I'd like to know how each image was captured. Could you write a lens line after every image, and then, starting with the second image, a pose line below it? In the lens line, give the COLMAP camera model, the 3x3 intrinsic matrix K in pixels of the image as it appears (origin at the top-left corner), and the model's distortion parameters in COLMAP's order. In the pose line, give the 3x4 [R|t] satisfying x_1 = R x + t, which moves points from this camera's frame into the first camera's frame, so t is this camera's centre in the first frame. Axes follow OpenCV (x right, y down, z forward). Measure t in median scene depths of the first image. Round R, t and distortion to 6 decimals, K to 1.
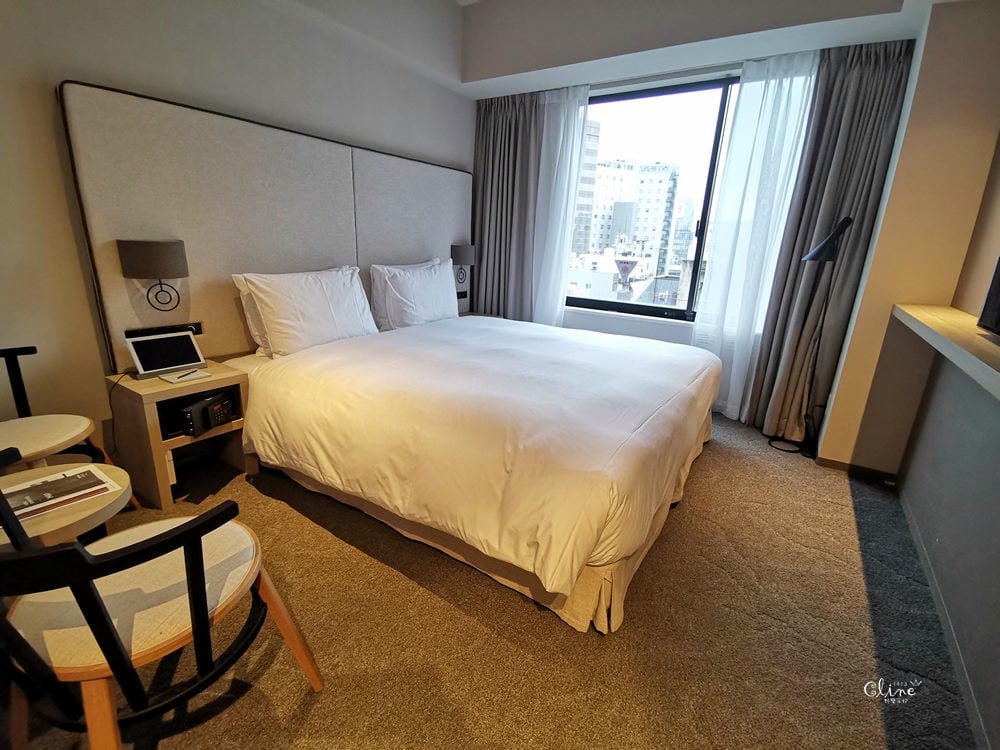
lens RADIAL K [[457.1, 0, 495.8], [0, 457.1, 373.9], [0, 0, 1]] dist [0.025714, -0.014694]
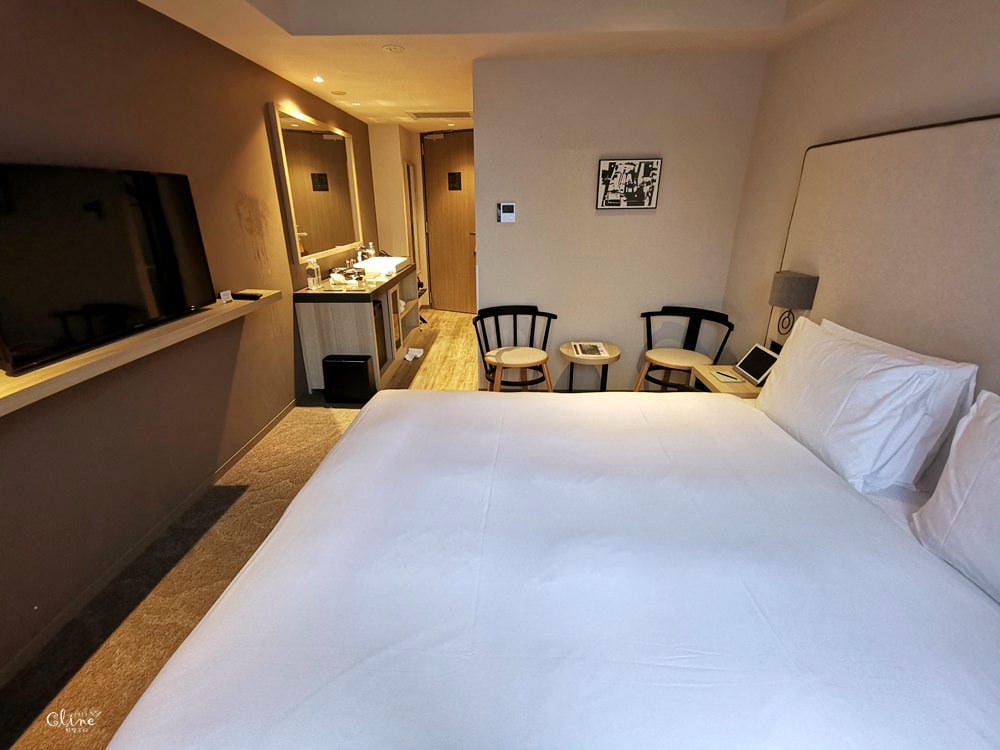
lens RADIAL K [[463.1, 0, 497.3], [0, 463.1, 376.4], [0, 0, 1]] dist [-0.000786, -0.000470]
pose [[-0.851596, 0.147074, -0.503143, 0.420984], [-0.179343, 0.820165, 0.543291, -0.489656], [0.492564, 0.552900, -0.672073, 1.333346]]
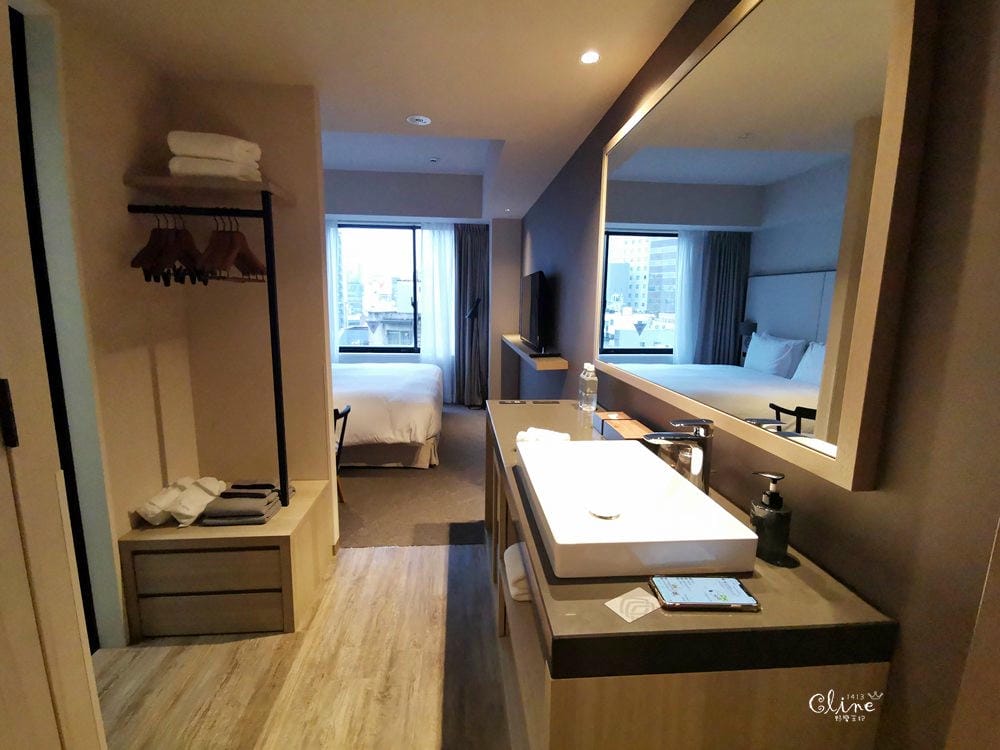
lens RADIAL K [[457.1, 0, 495.8], [0, 457.1, 373.9], [0, 0, 1]] dist [0.025714, -0.014694]
pose [[0.787192, -0.126978, 0.603494, -0.602729], [0.191023, 0.980650, -0.042835, 0.140974], [-0.586377, 0.149001, 0.796216, -0.817922]]
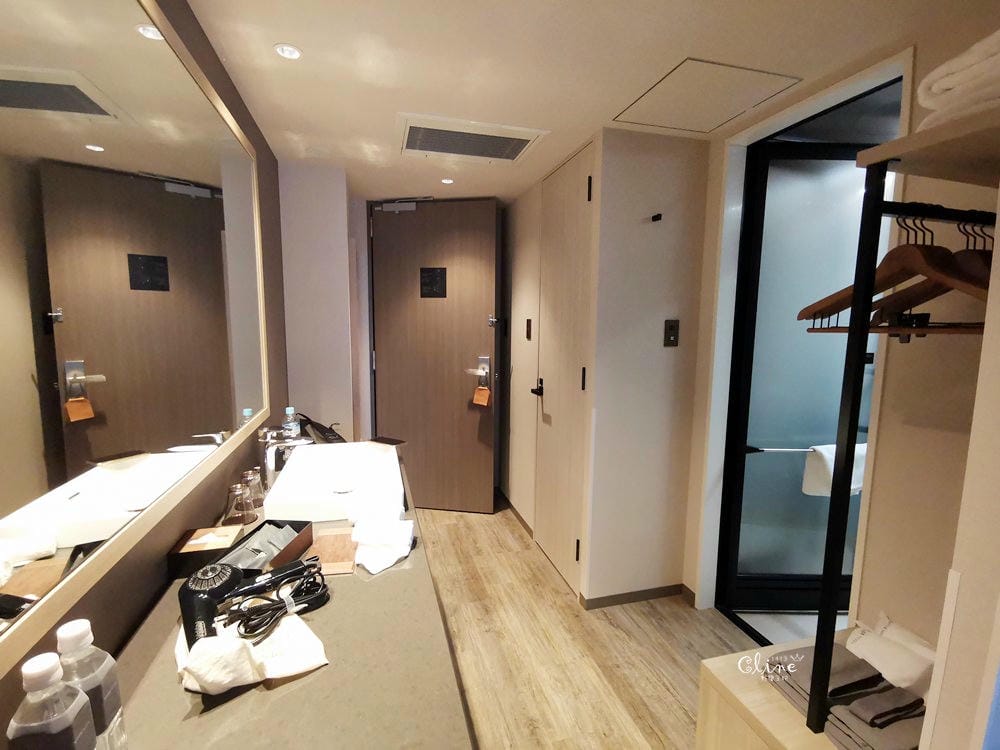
lens RADIAL K [[457.1, 0, 495.8], [0, 457.1, 373.9], [0, 0, 1]] dist [0.025714, -0.014694]
pose [[-0.655314, 0.037025, -0.754448, 0.149516], [-0.251434, 0.931148, 0.264092, -0.119662], [0.712281, 0.362757, -0.600885, 0.061536]]
